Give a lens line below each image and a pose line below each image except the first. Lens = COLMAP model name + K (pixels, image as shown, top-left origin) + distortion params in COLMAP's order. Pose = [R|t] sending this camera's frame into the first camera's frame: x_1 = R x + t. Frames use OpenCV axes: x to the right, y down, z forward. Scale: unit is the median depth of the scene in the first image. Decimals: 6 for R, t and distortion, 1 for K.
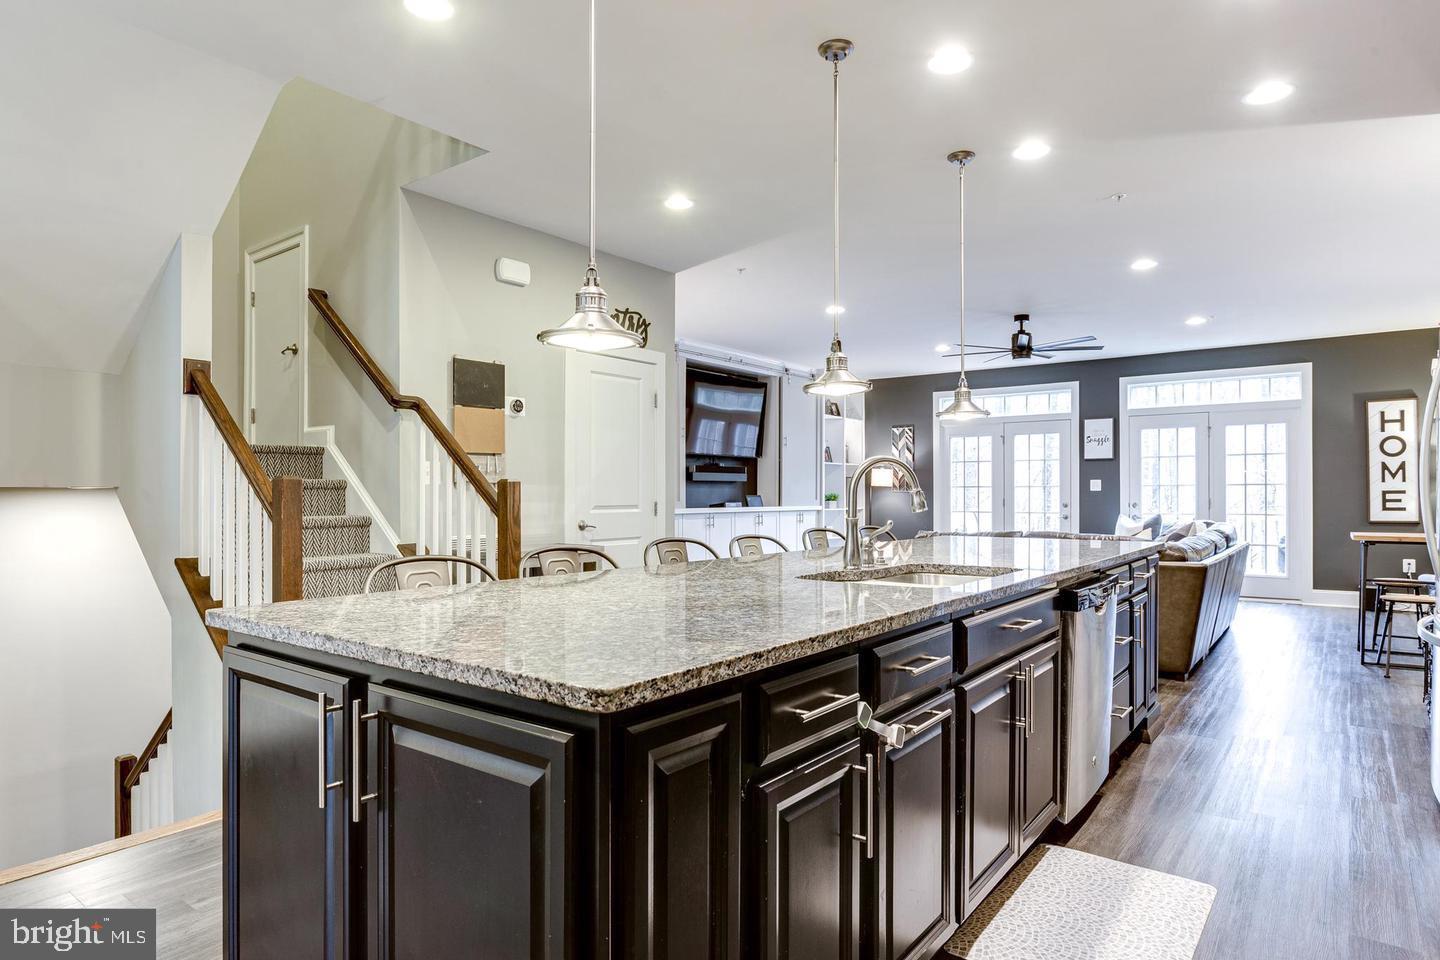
lens RADIAL K [[830.7, 0, 720.0], [0, 830.7, 480.0], [0, 0, 1]] dist [-0.000424, -0.000055]
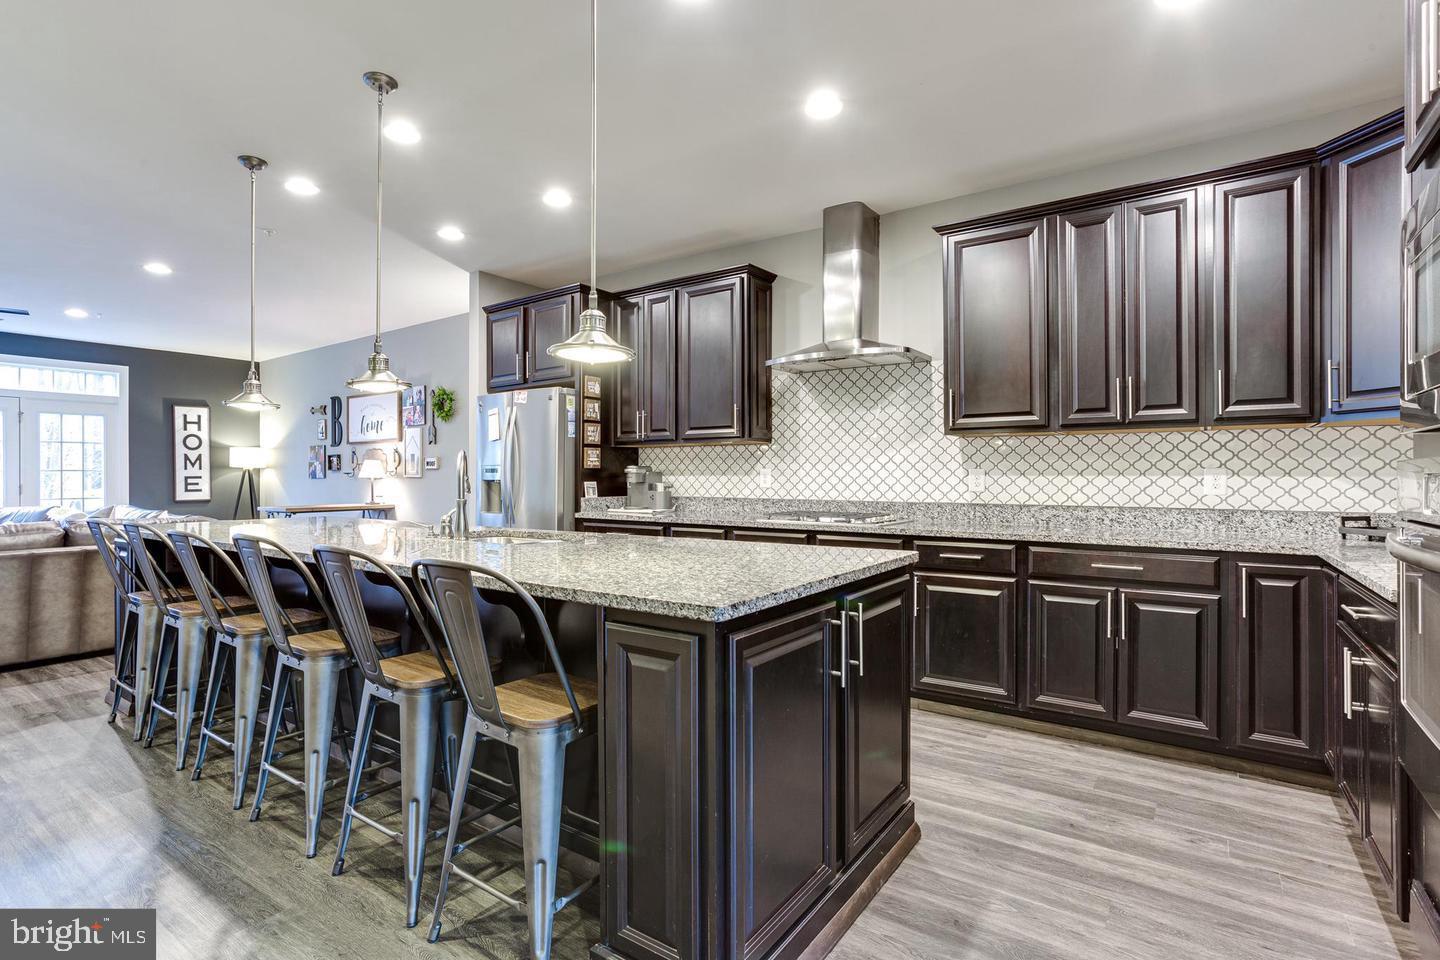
lens RADIAL K [[739.8, 0, 693.6], [0, 739.8, 474.5], [0, 0, 1]] dist [0.000020, 0.000002]
pose [[-0.028893, 0.000515, 0.999582, -0.368549], [-0.008678, 0.999962, -0.000766, 0.004072], [-0.999545, -0.008696, -0.028887, 0.248848]]
